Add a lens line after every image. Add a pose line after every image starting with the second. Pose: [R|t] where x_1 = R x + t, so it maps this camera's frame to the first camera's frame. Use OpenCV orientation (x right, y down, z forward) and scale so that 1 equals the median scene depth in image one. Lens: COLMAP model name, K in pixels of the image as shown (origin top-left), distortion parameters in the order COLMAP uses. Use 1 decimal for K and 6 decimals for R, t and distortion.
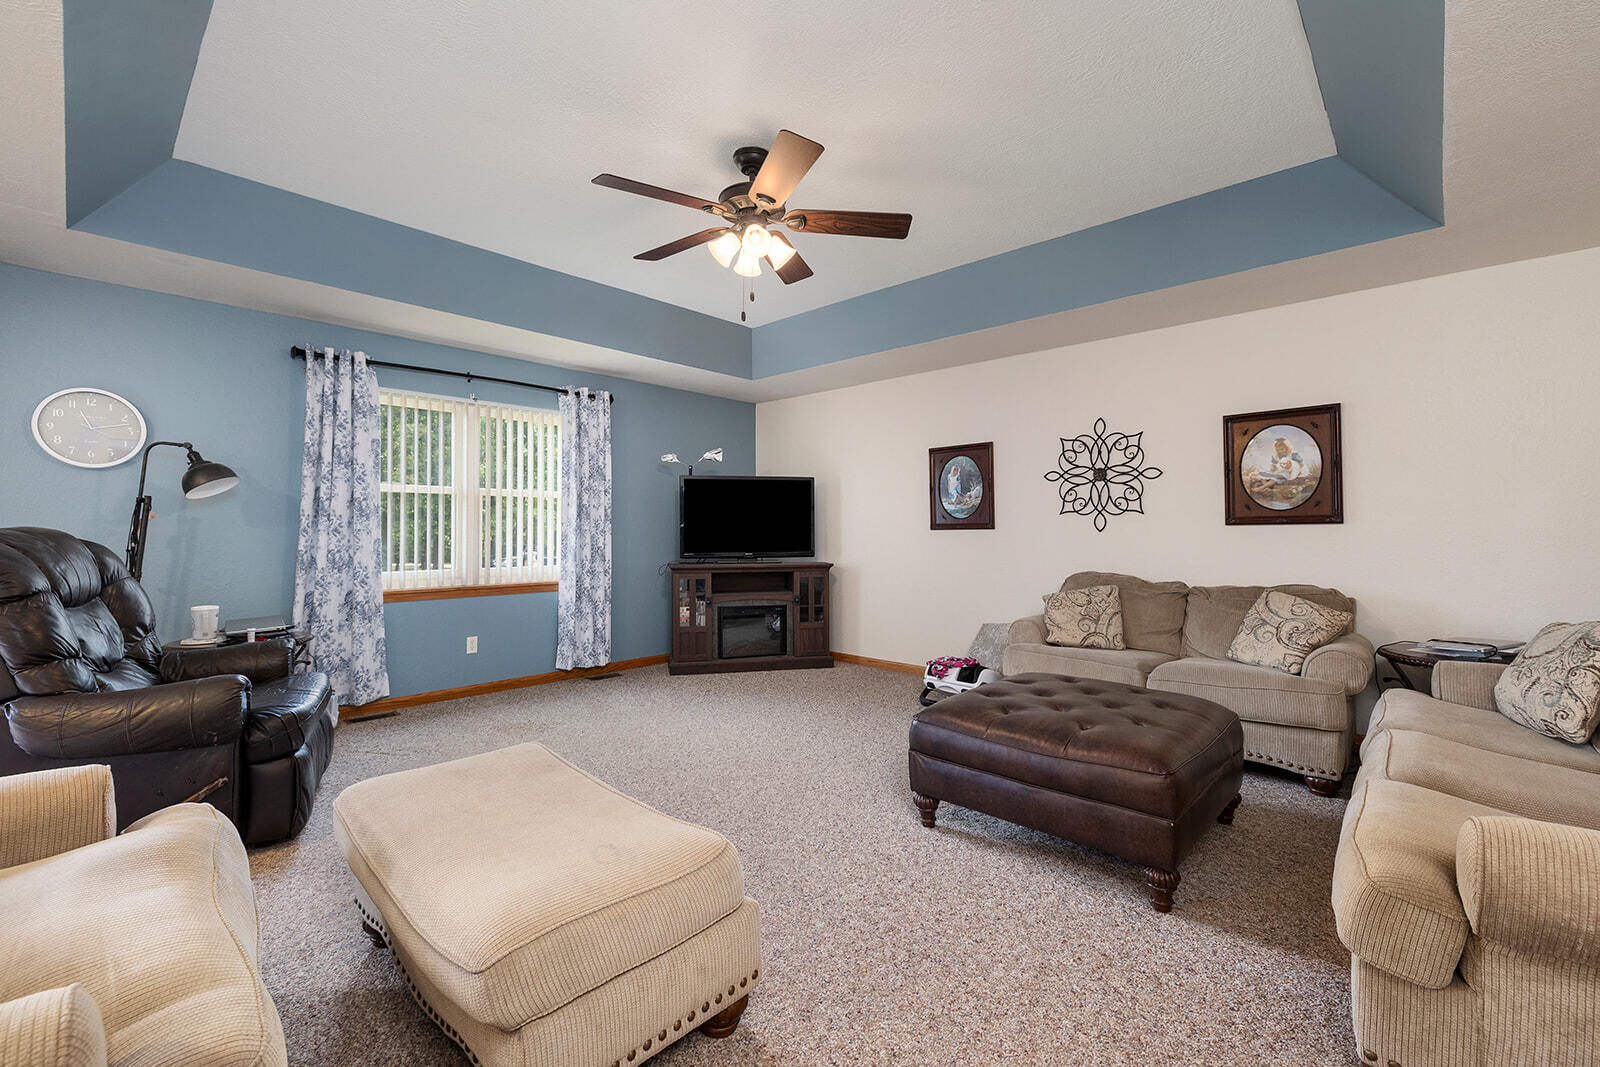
lens RADIAL K [[669.2, 0, 798.1], [0, 669.2, 530.8], [0, 0, 1]] dist [-0.007302, 0.000492]
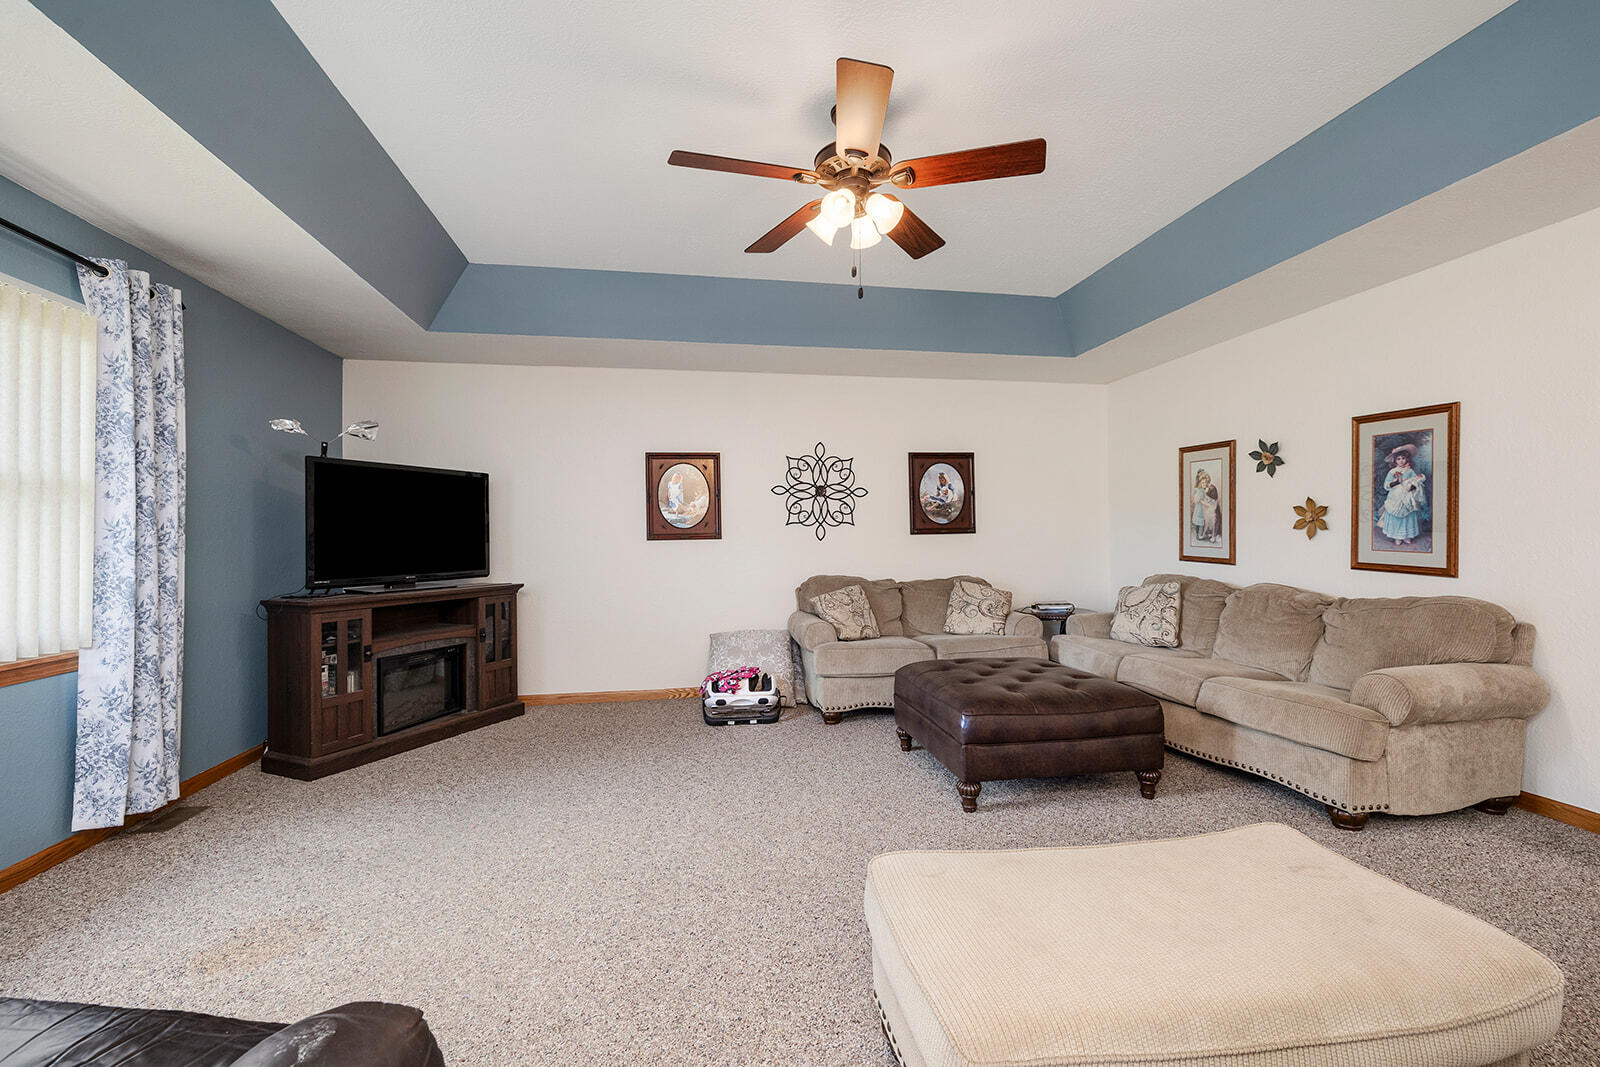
lens RADIAL K [[669.2, 0, 796.4], [0, 669.2, 533.5], [0, 0, 1]] dist [-0.007302, 0.000492]
pose [[0.603993, 0.000016, 0.796989, -0.494423], [0.009059, 0.999935, -0.006885, -0.003138], [-0.796938, 0.011379, 0.603954, 0.330950]]
